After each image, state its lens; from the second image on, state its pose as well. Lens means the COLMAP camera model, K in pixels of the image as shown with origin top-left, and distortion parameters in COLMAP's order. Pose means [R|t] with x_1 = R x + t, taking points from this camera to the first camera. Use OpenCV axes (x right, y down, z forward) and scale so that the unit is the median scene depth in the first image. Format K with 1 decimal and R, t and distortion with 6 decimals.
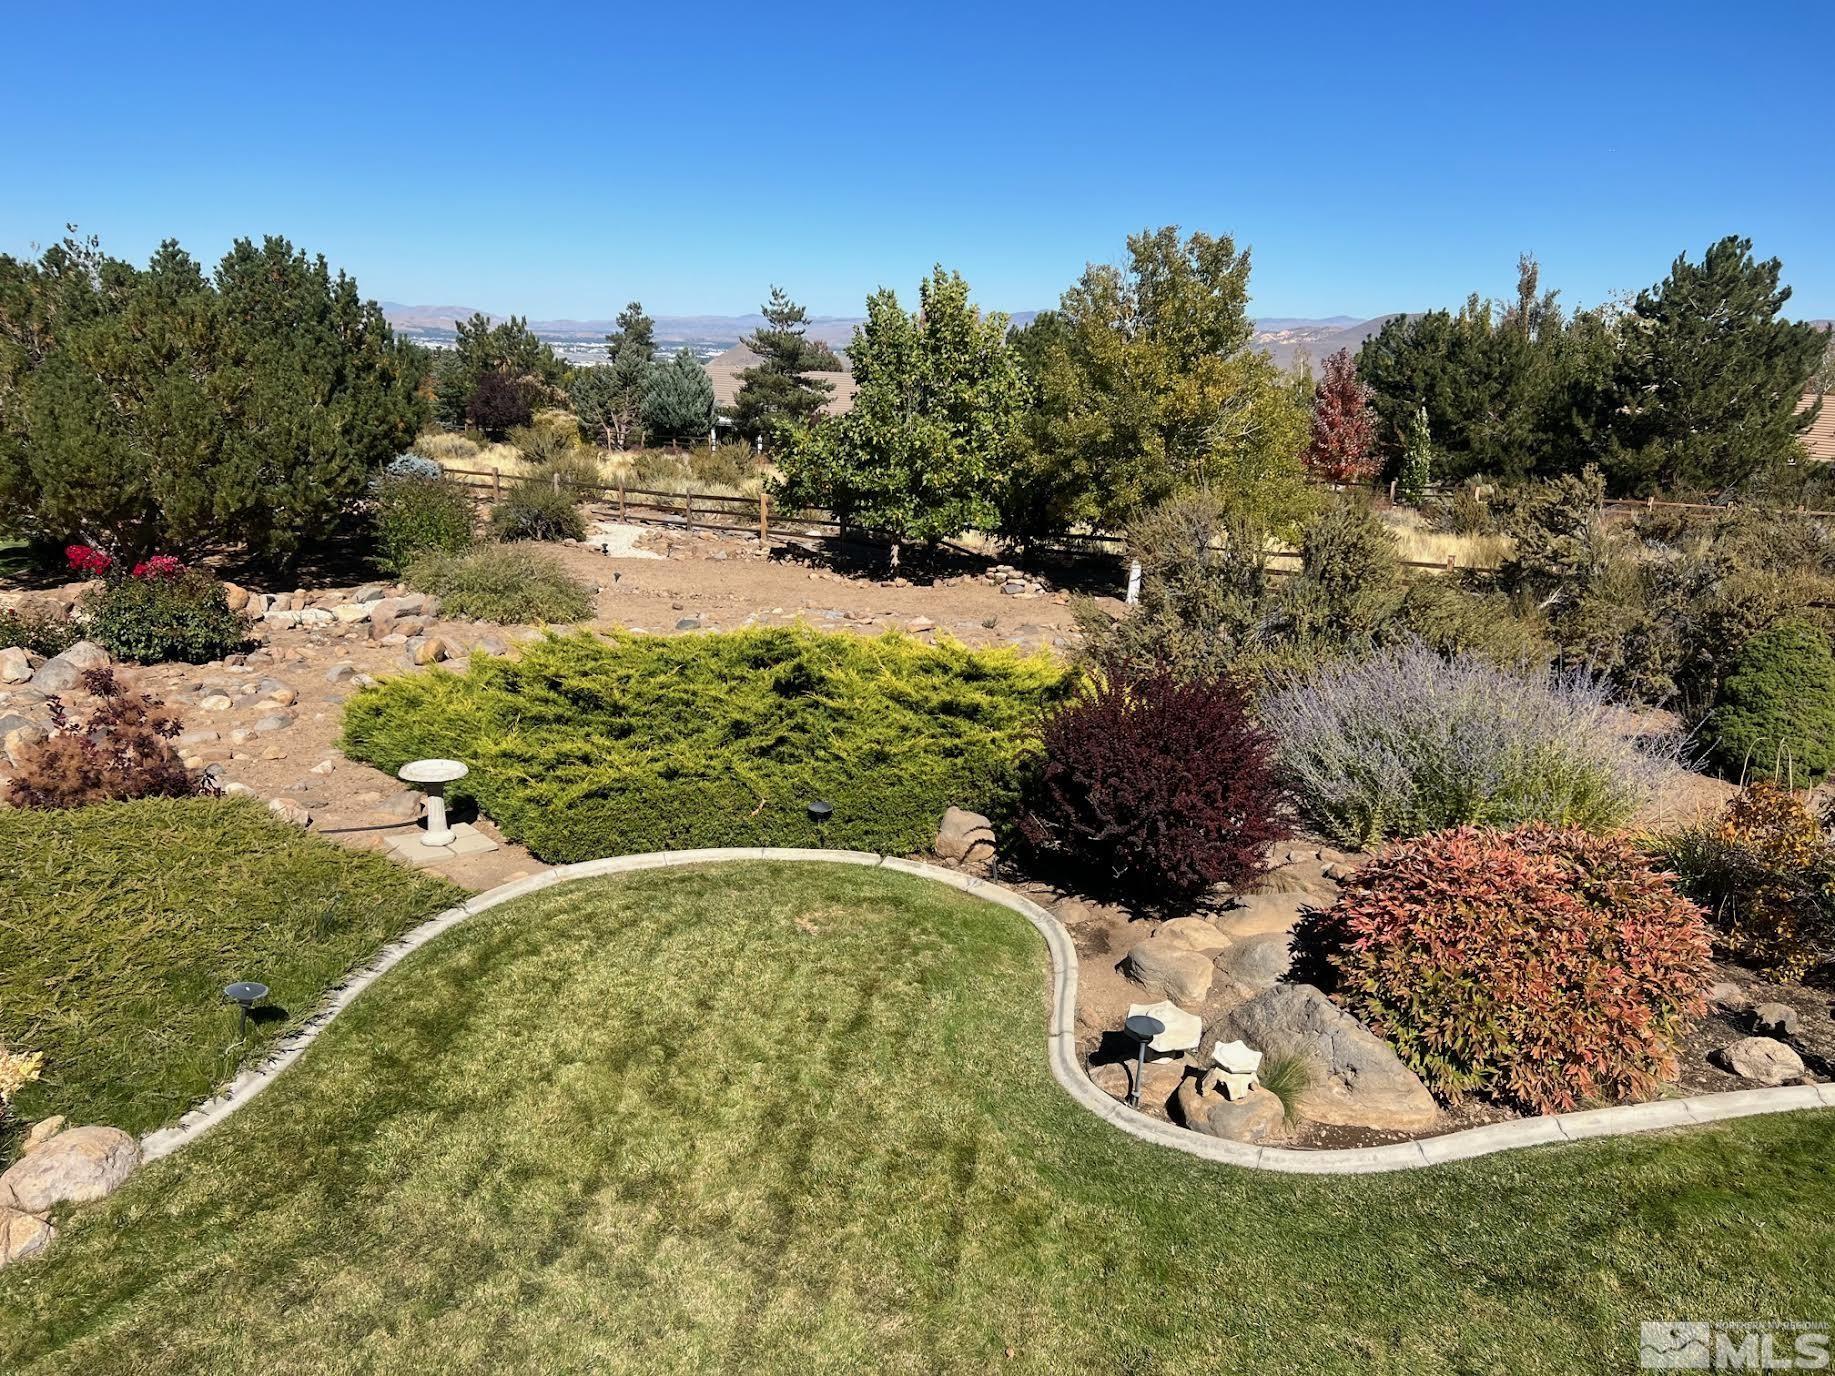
lens RADIAL K [[1383.9, 0, 906.9], [0, 1383.9, 707.8], [0, 0, 1]] dist [0.058436, -0.063362]
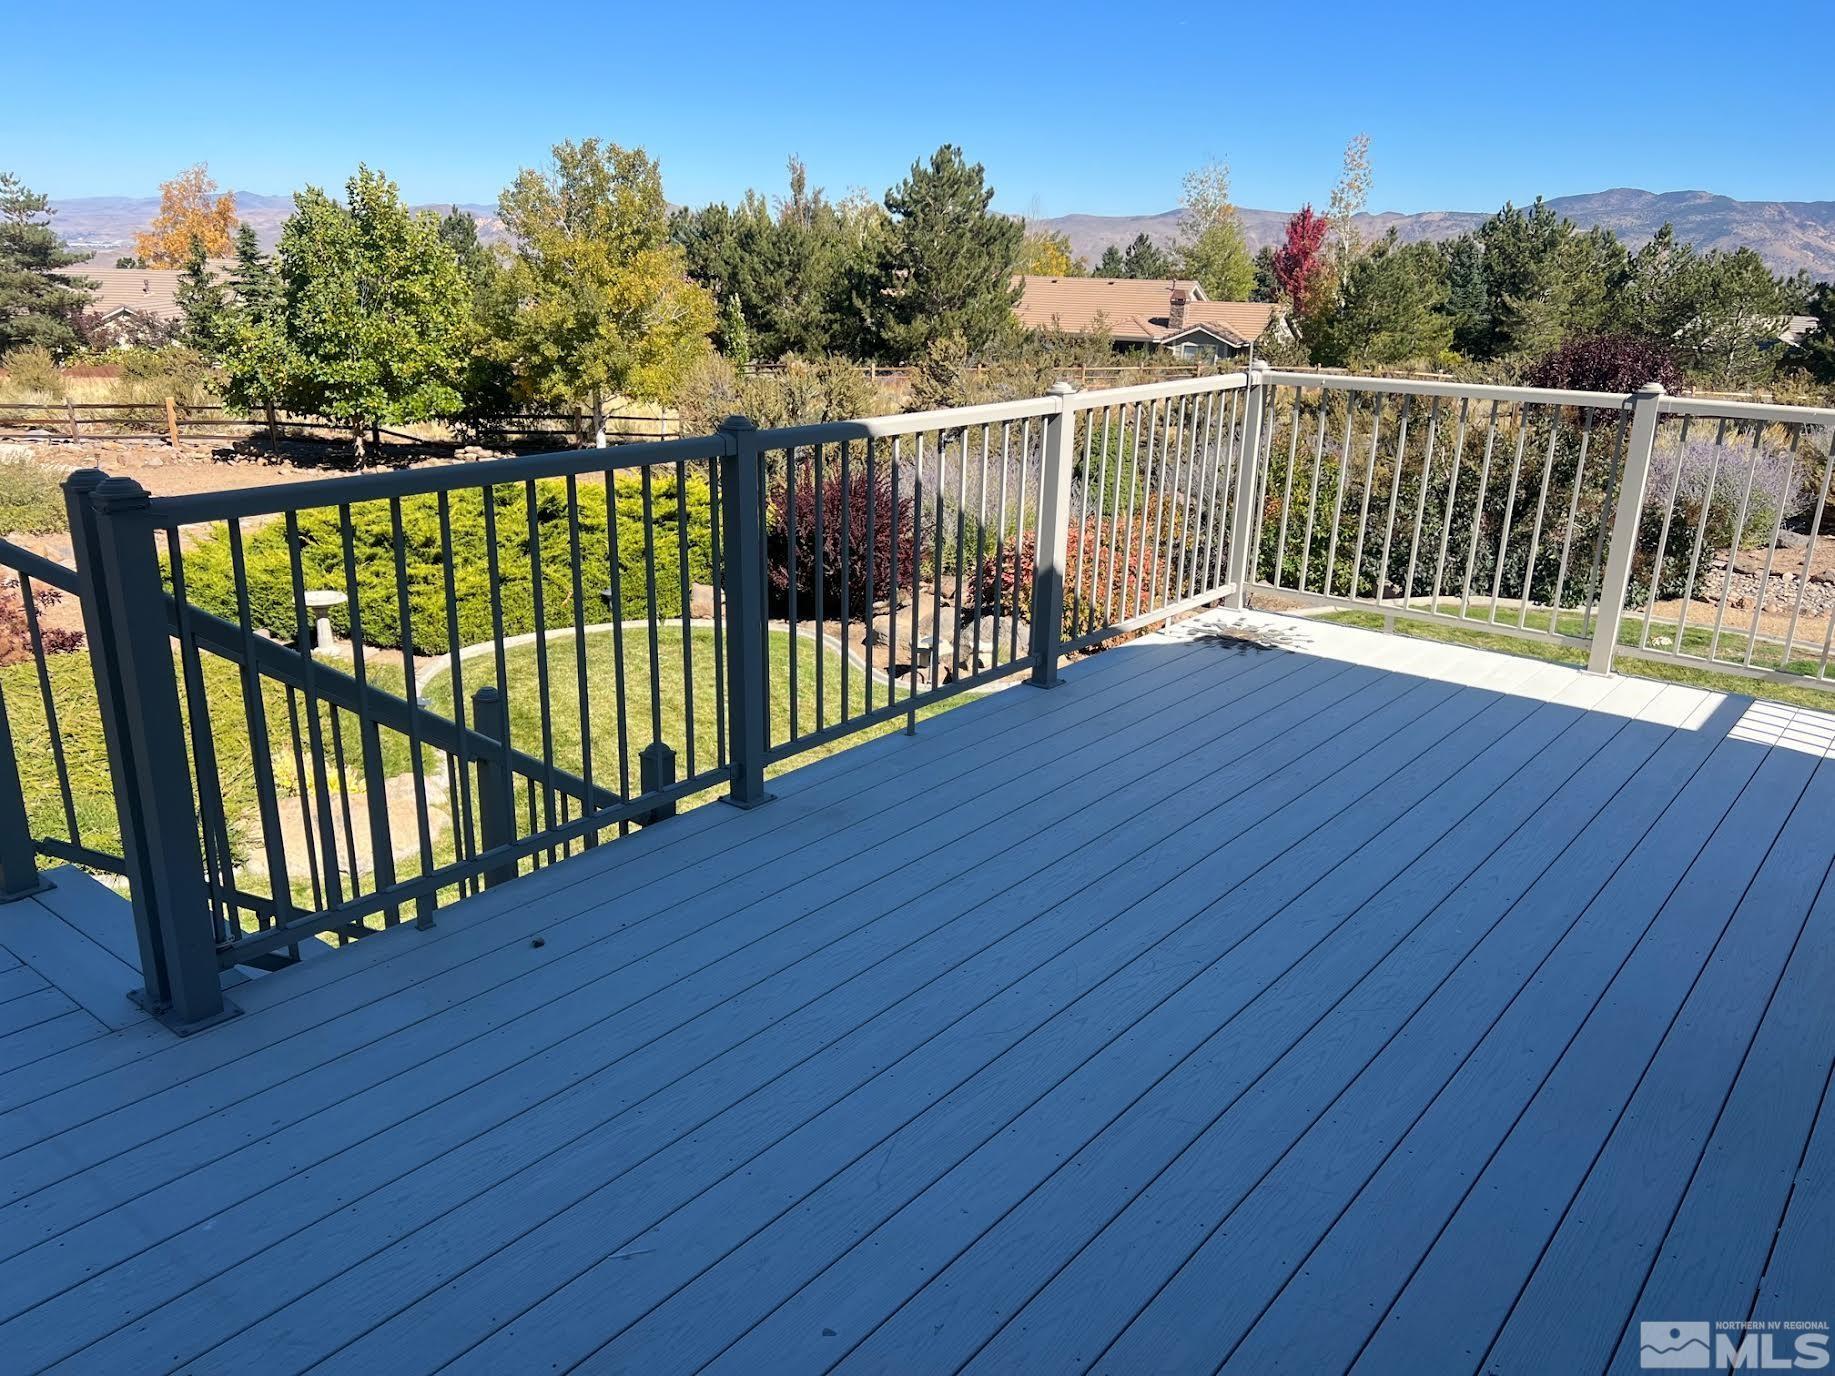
lens RADIAL K [[1383.9, 0, 908.9], [0, 1383.9, 690.9], [0, 0, 1]] dist [0.058436, -0.063362]
pose [[0.870025, -0.161942, 0.465652, -0.092511], [0.132507, 0.986568, 0.095526, 0.015028], [-0.474867, -0.021408, 0.879797, -0.072755]]
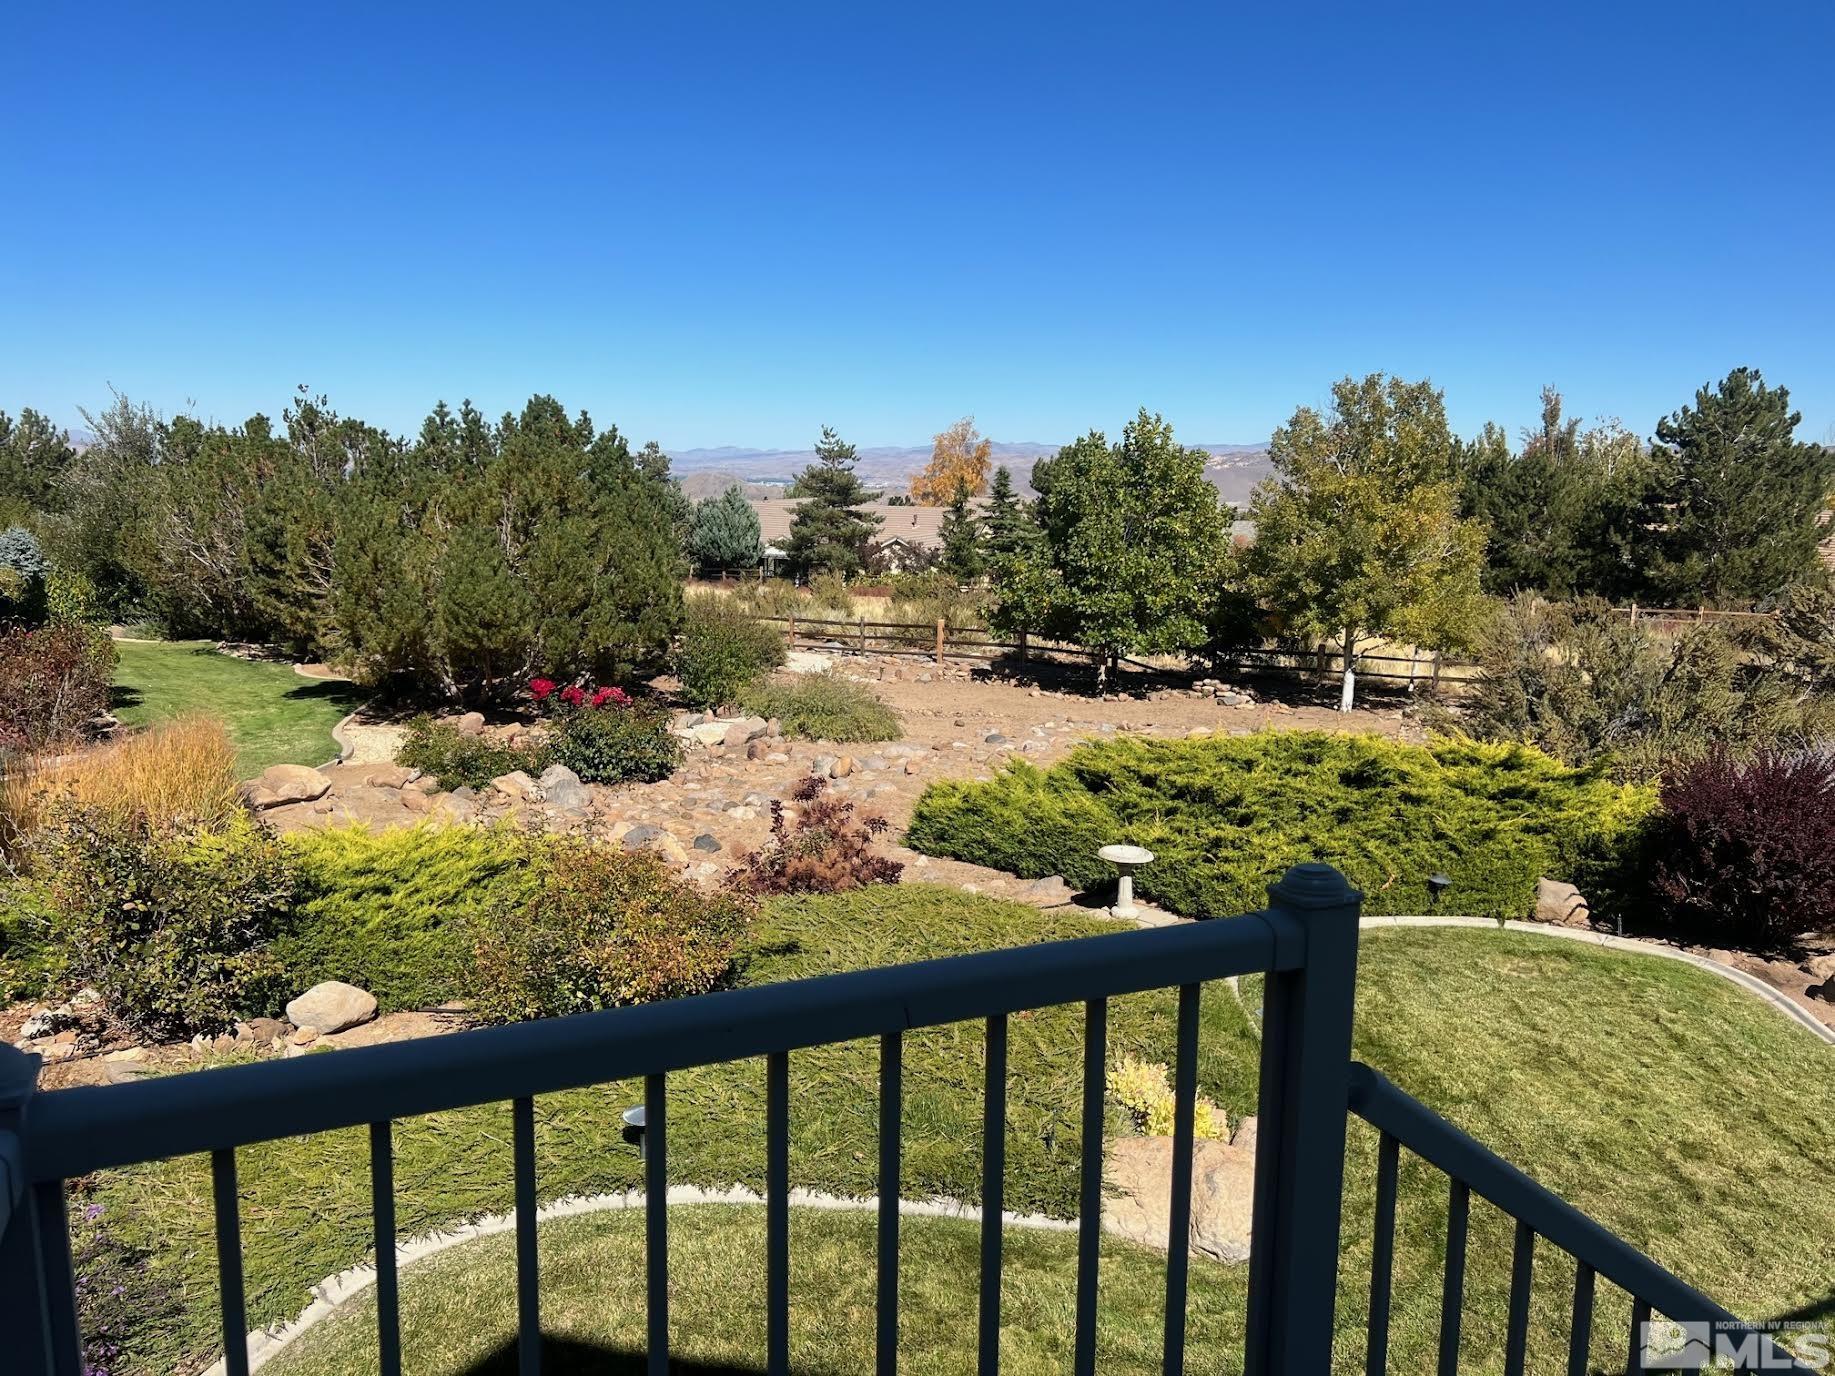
lens RADIAL K [[1373.3, 0, 917.8], [0, 1373.3, 706.8], [0, 0, 1]] dist [0.071216, -0.081837]
pose [[0.998866, -0.024276, 0.040958, -0.108018], [0.027827, 0.995688, -0.088491, 0.003670], [-0.038633, 0.089531, 0.995235, -0.030300]]
